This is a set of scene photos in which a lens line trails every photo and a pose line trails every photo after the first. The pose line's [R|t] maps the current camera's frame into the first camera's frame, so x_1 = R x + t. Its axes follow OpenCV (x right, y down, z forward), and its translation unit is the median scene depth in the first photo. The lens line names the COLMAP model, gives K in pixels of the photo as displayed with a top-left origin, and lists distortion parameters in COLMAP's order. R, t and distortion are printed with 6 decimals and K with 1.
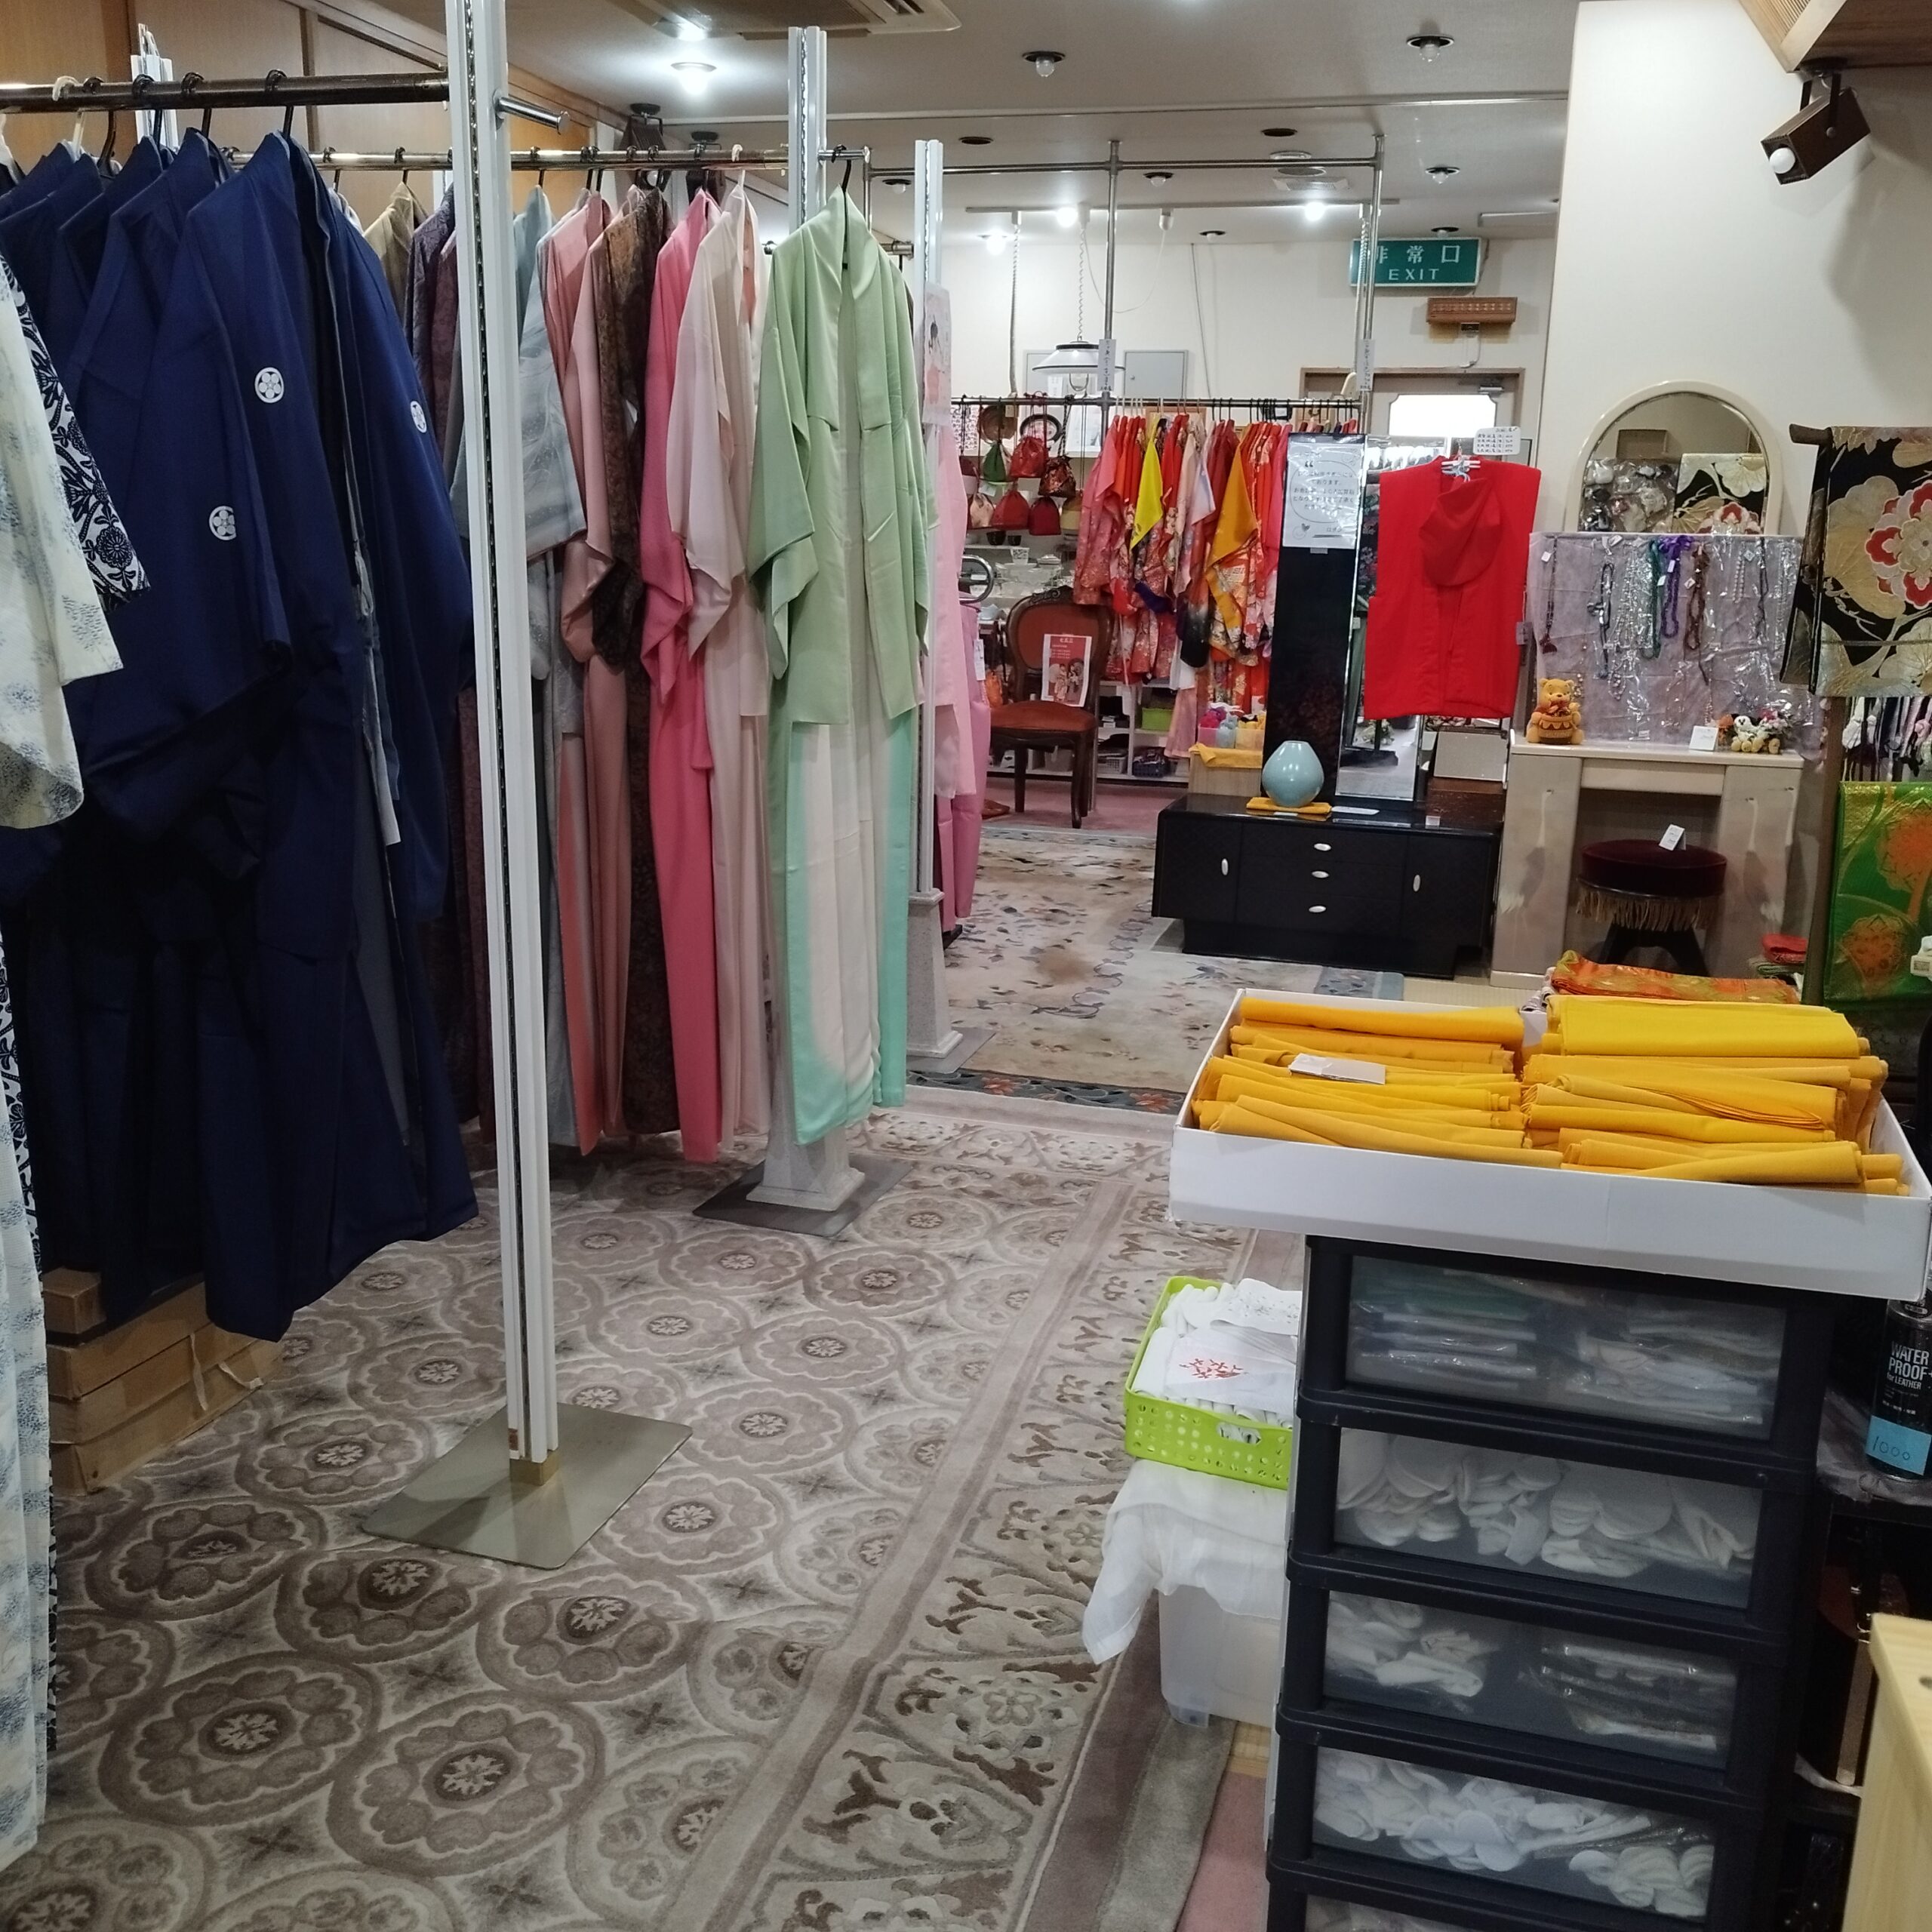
lens RADIAL K [[1845.2, 0, 967.0], [0, 1845.2, 969.4], [0, 0, 1]] dist [0.027327, 0.000000]
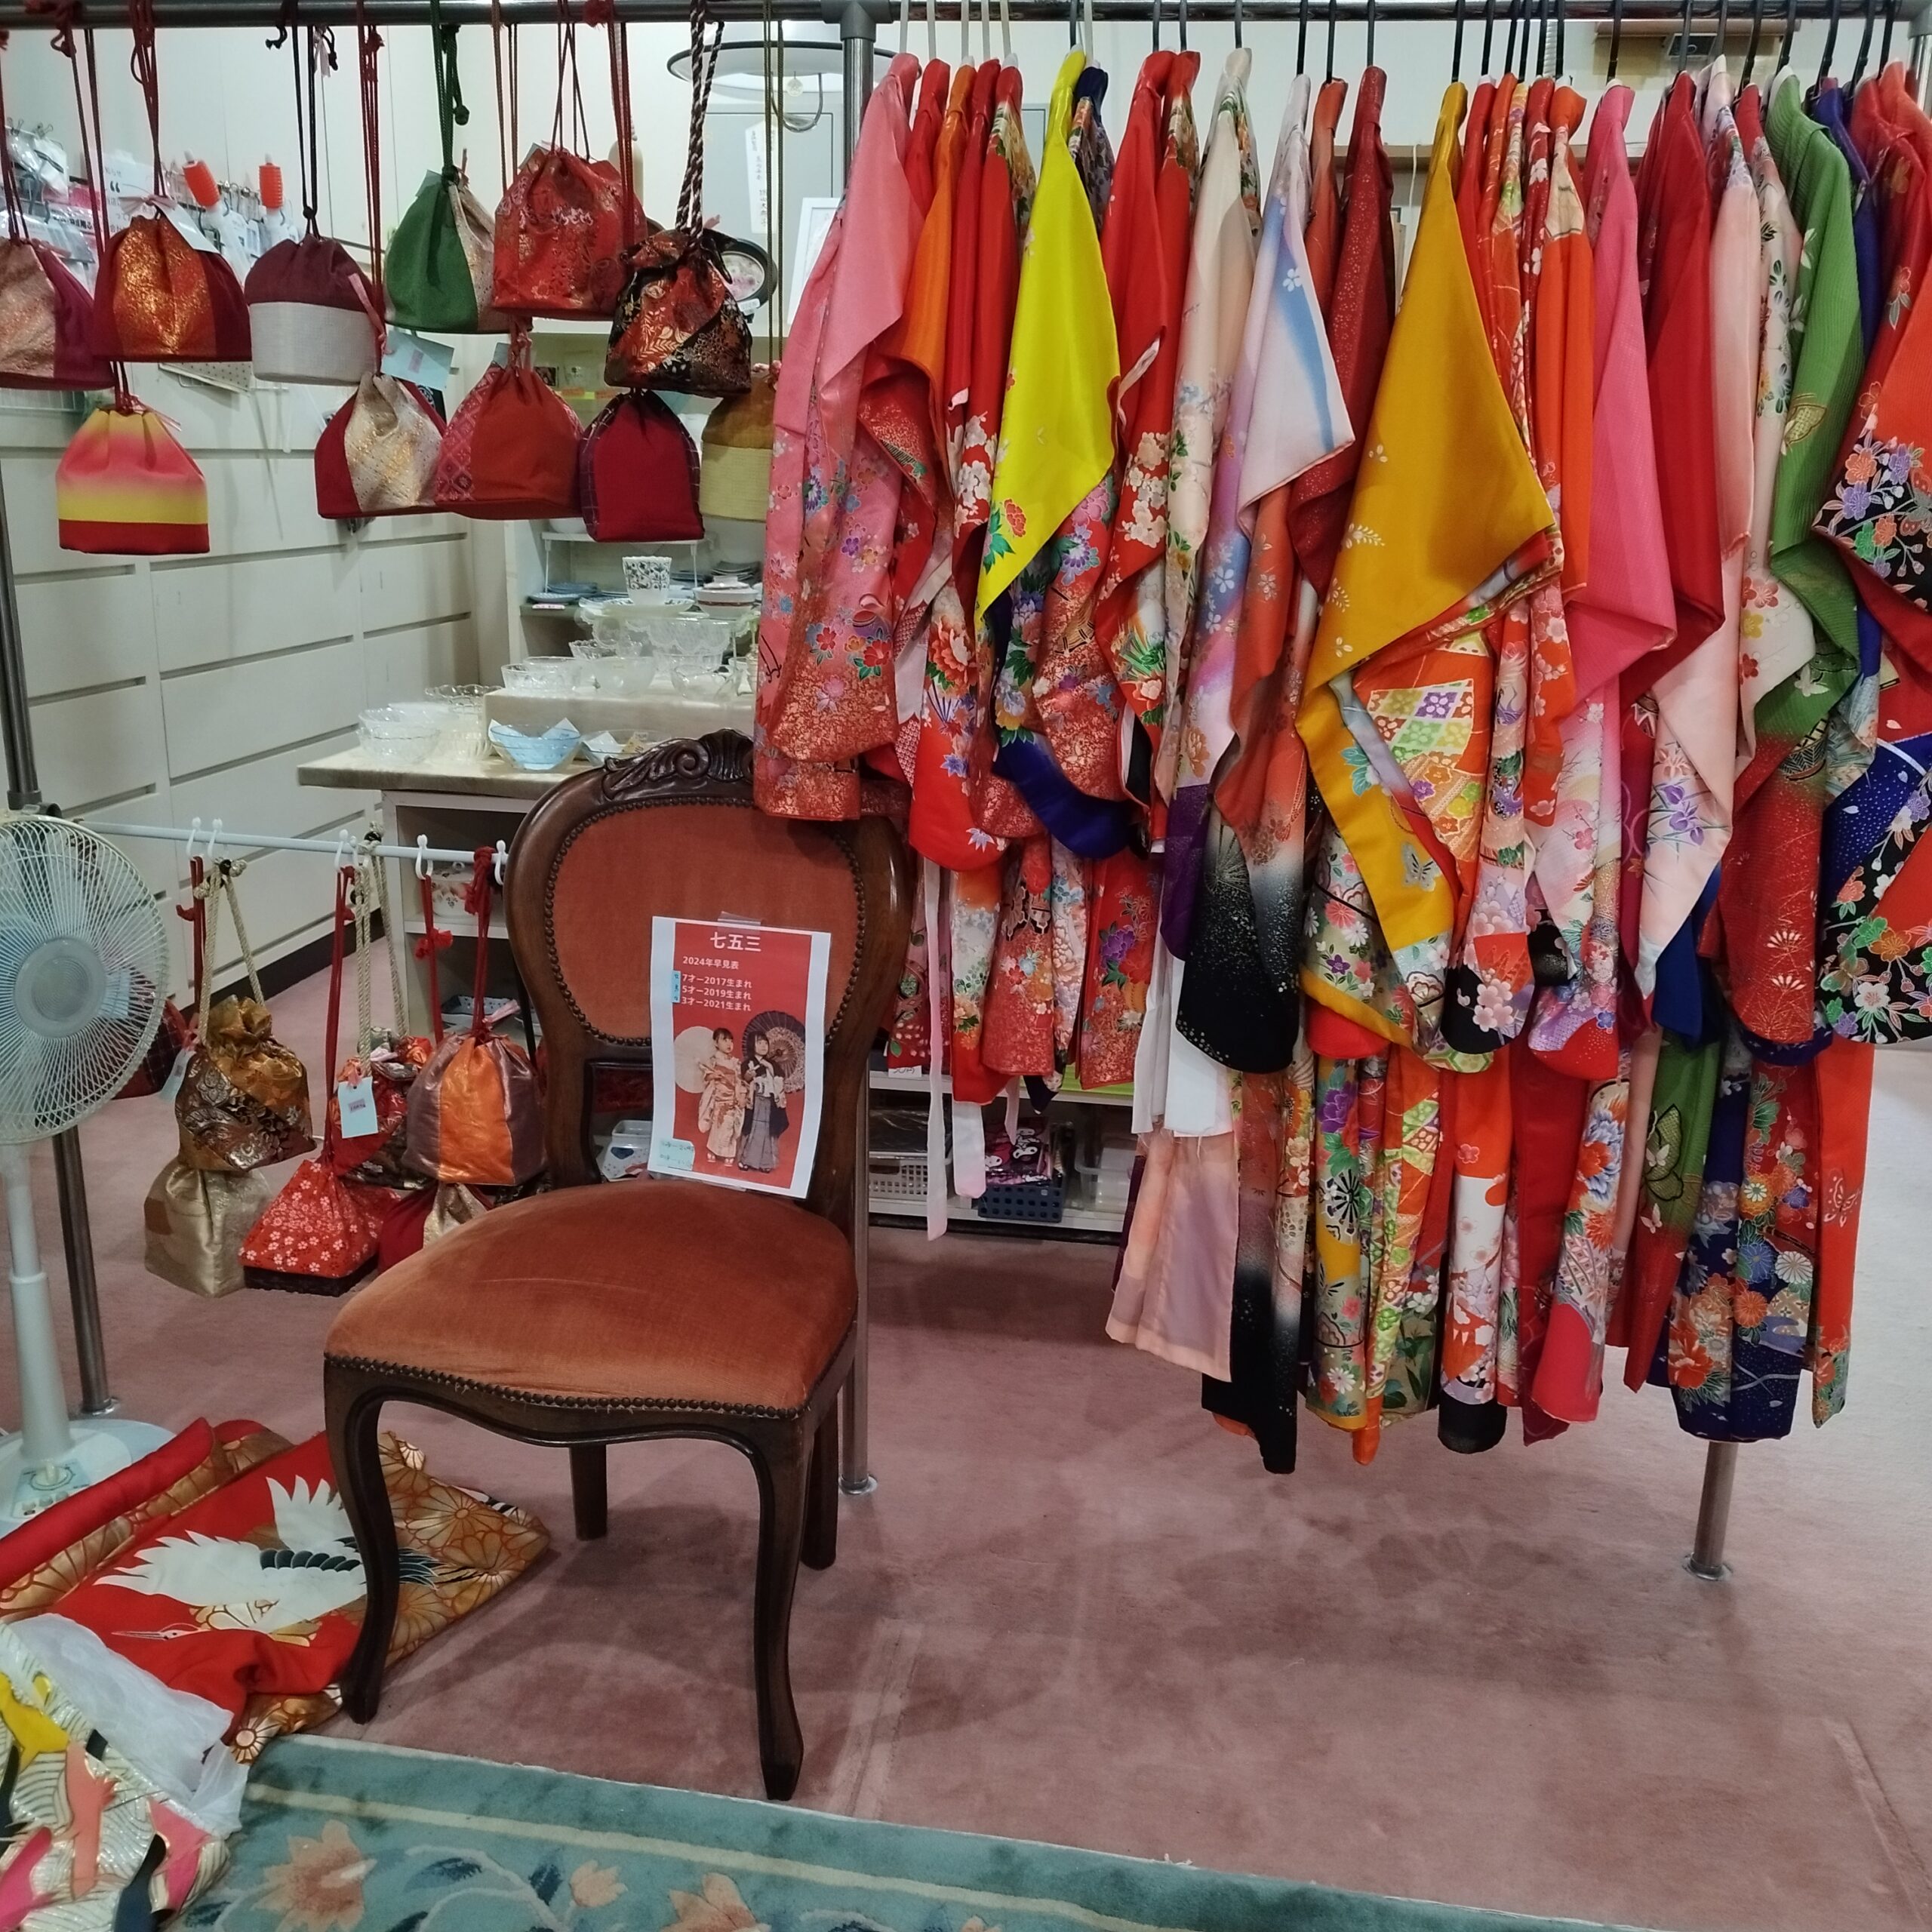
lens RADIAL K [[1845.2, 0, 968.9], [0, 1845.2, 963.3], [0, 0, 1]] dist [0.027327, 0.000000]
pose [[0.993246, -0.026014, 0.113071, 0.059023], [0.024061, 0.999537, 0.018603, -0.185636], [-0.113503, -0.015756, 0.993413, 0.761010]]
